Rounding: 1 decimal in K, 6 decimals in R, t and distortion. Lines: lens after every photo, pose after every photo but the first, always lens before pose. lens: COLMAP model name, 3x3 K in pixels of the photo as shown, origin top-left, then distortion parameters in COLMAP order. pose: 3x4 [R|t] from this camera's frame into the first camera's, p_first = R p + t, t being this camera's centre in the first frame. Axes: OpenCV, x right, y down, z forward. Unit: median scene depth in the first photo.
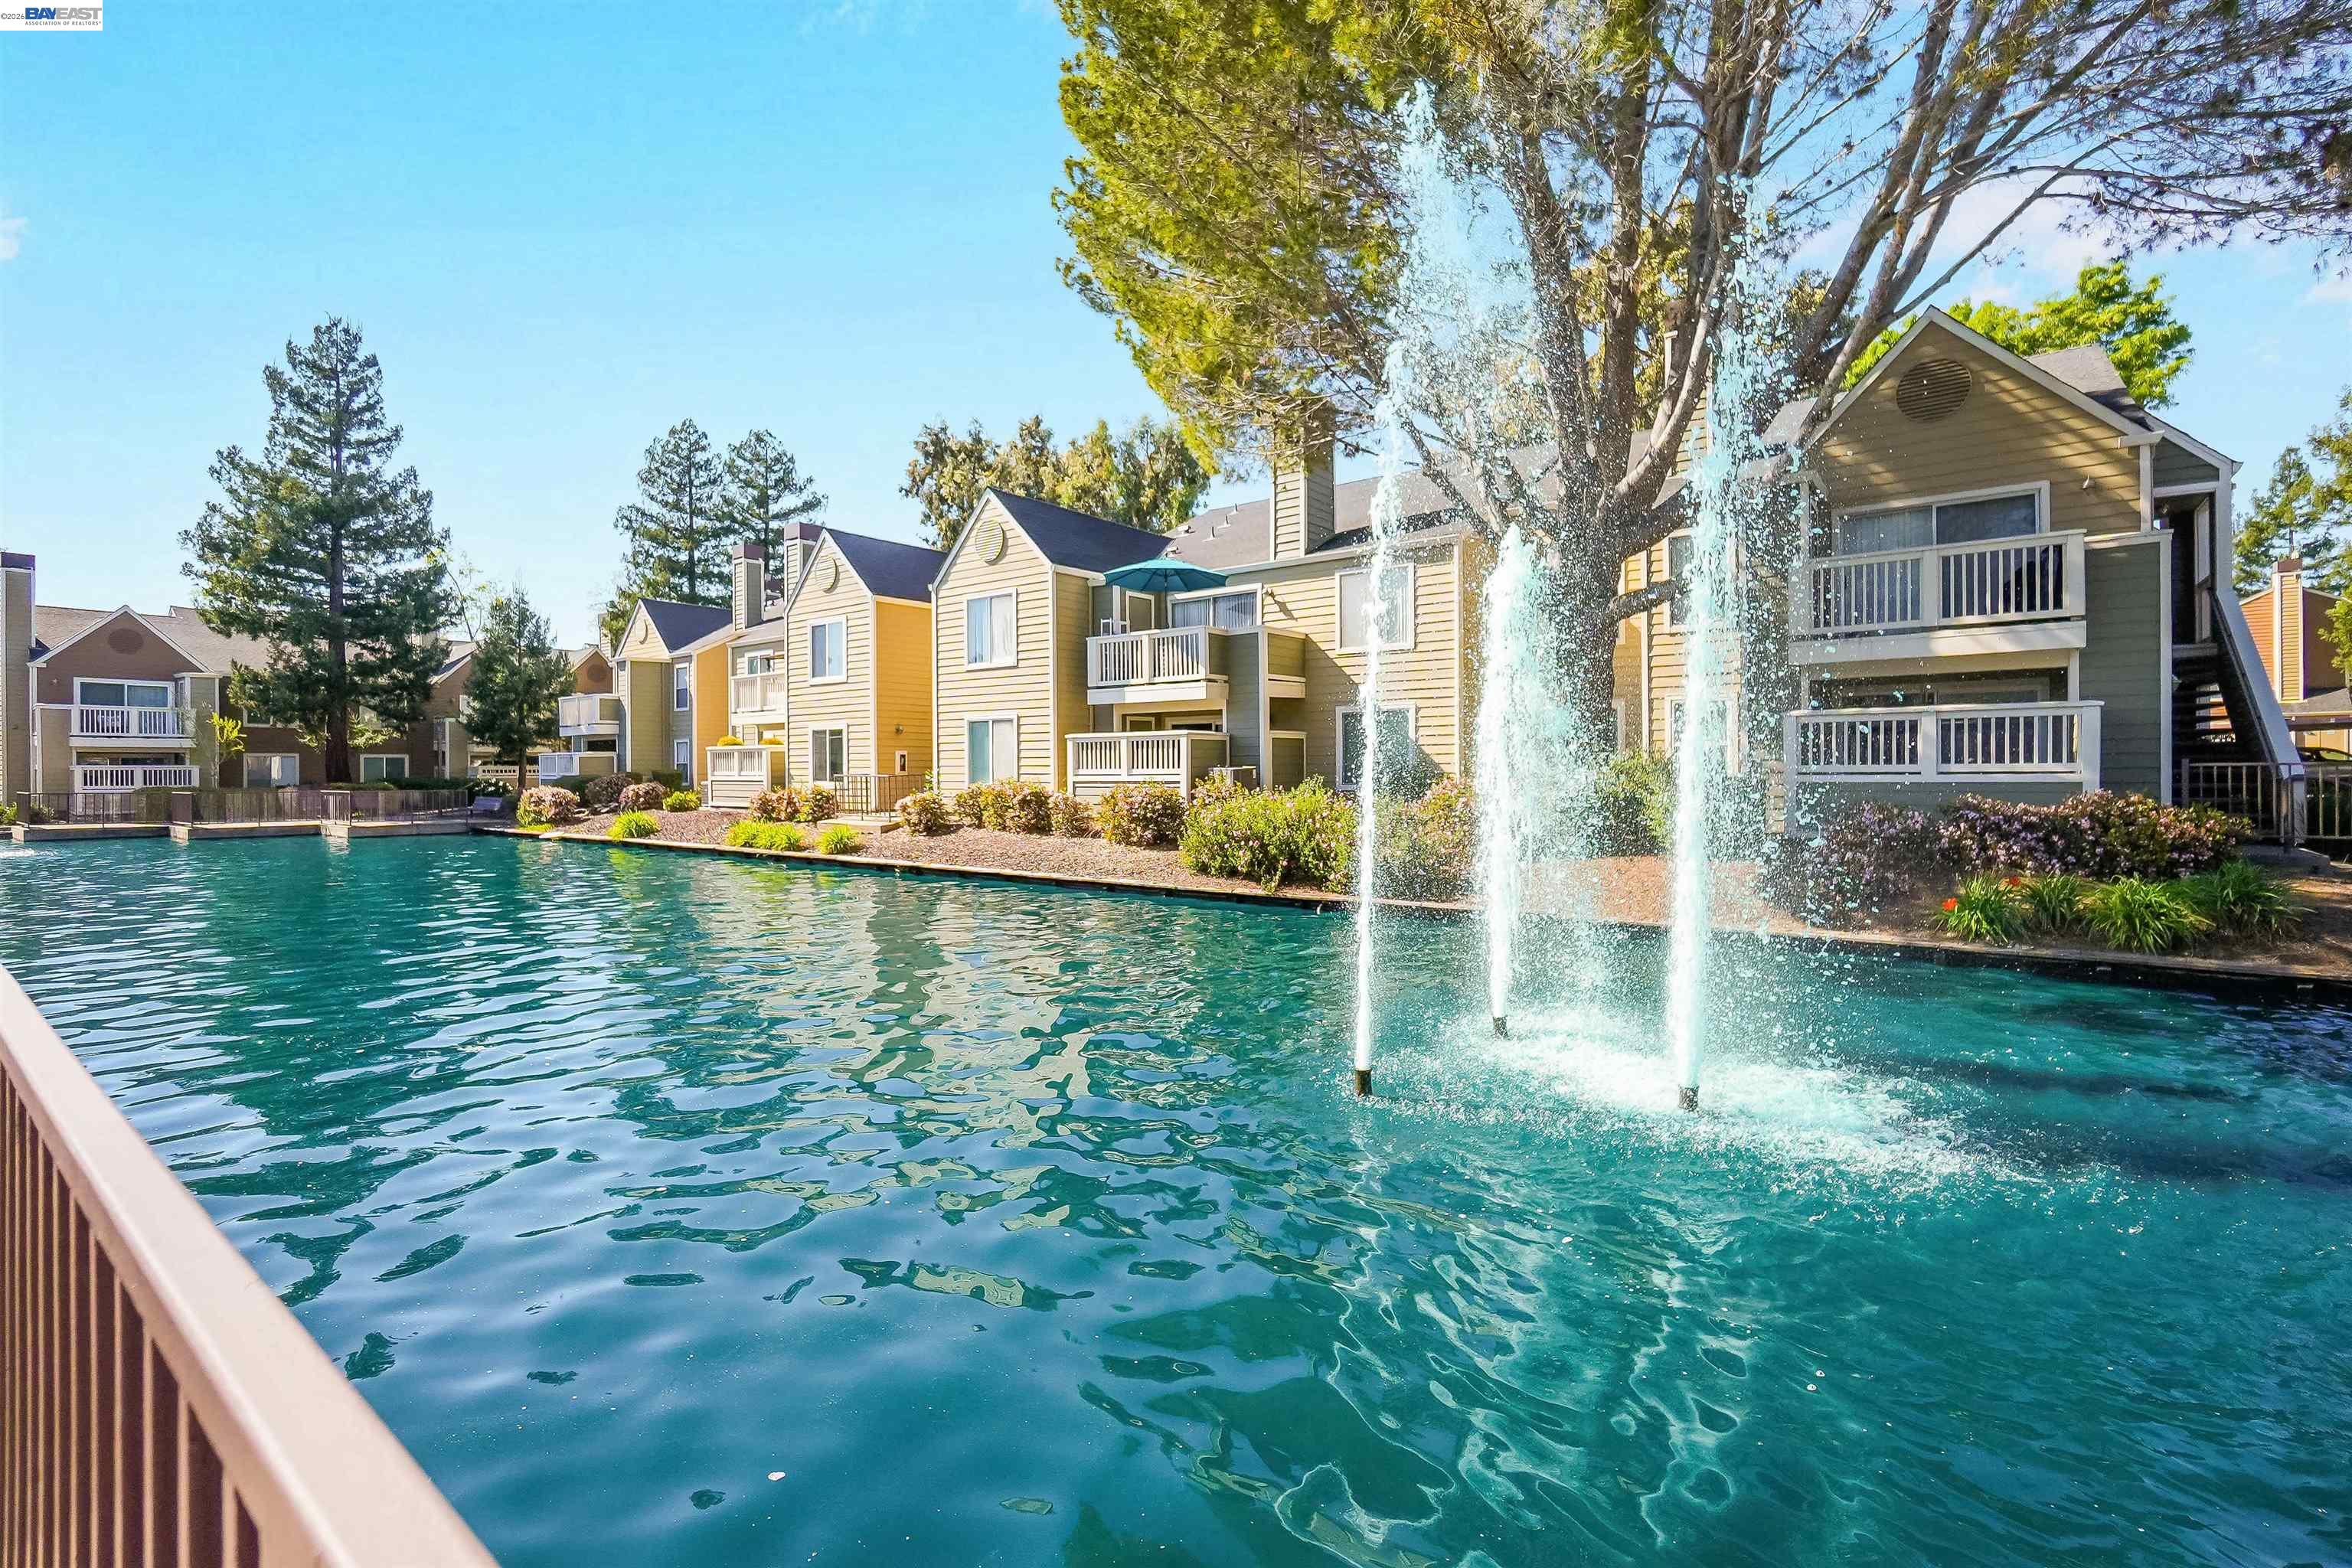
lens RADIAL K [[1015.5, 0, 1154.4], [0, 1015.5, 780.3], [0, 0, 1]] dist [-0.010511, 0.004073]
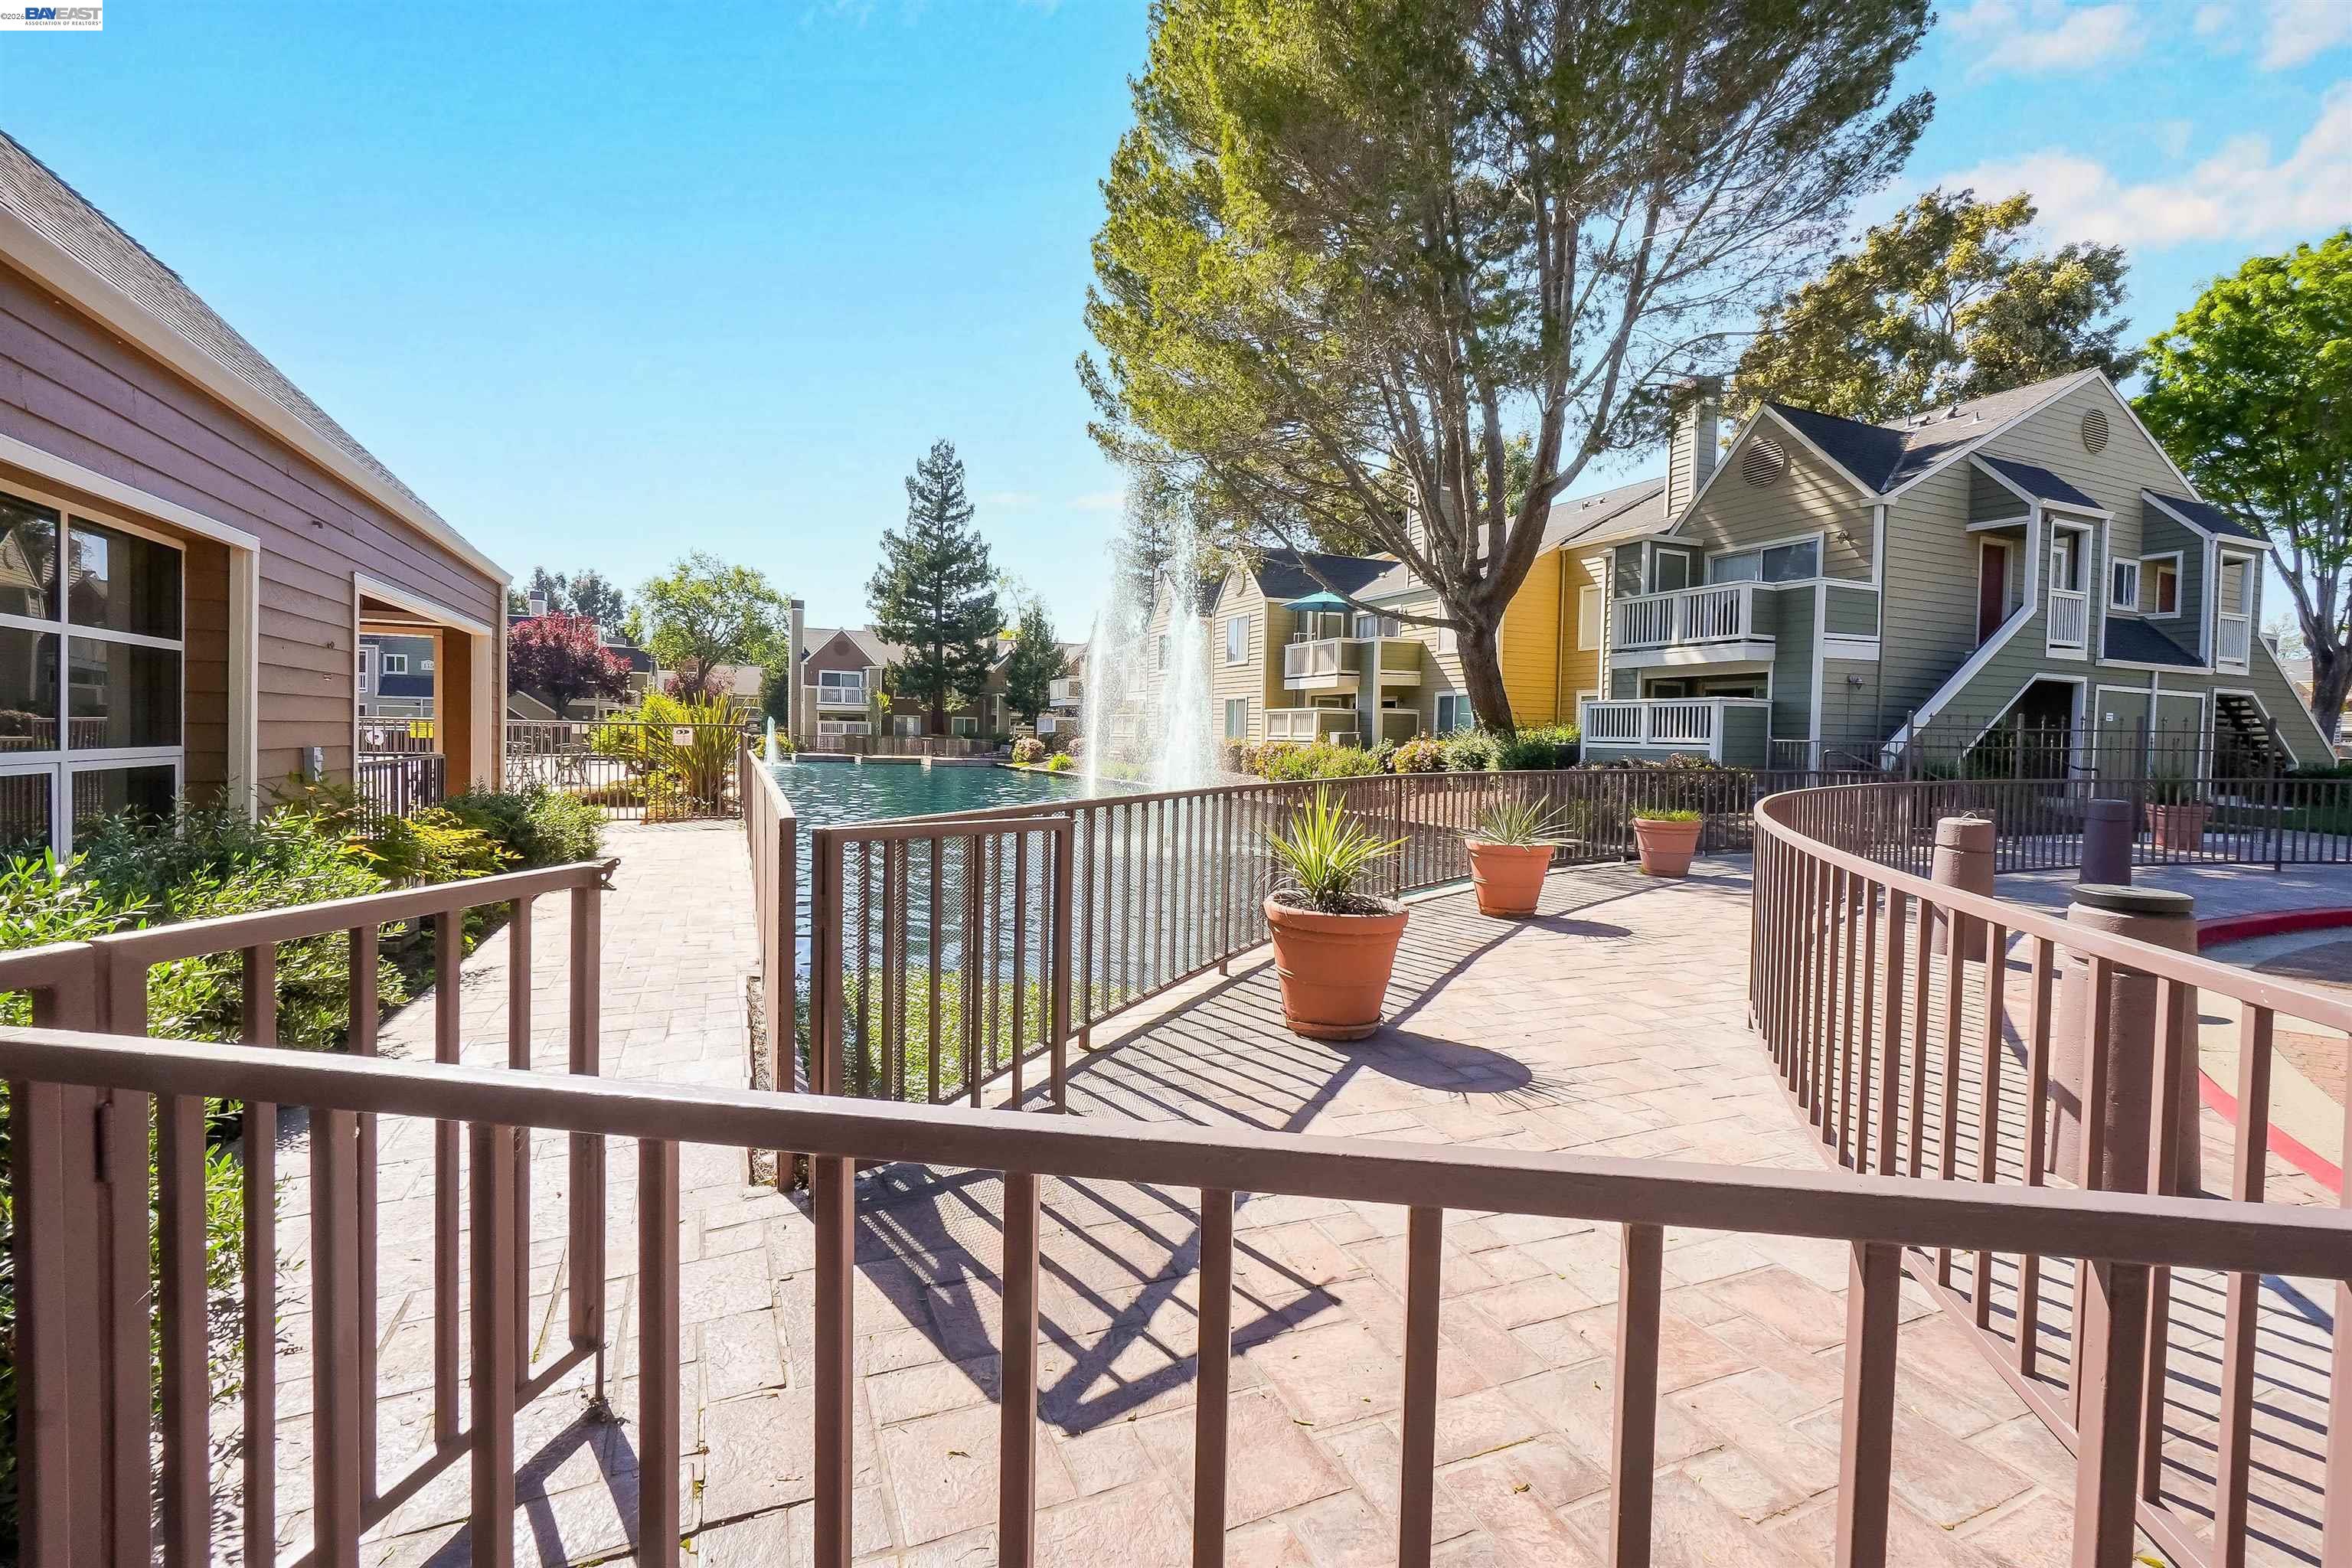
lens RADIAL K [[1015.5, 0, 1187.9], [0, 1015.5, 773.4], [0, 0, 1]] dist [-0.010511, 0.004073]
pose [[0.881986, 0.036882, -0.469830, 0.299285], [-0.023779, 0.999146, 0.033796, 0.001266], [0.470675, -0.018636, 0.882110, -0.232172]]
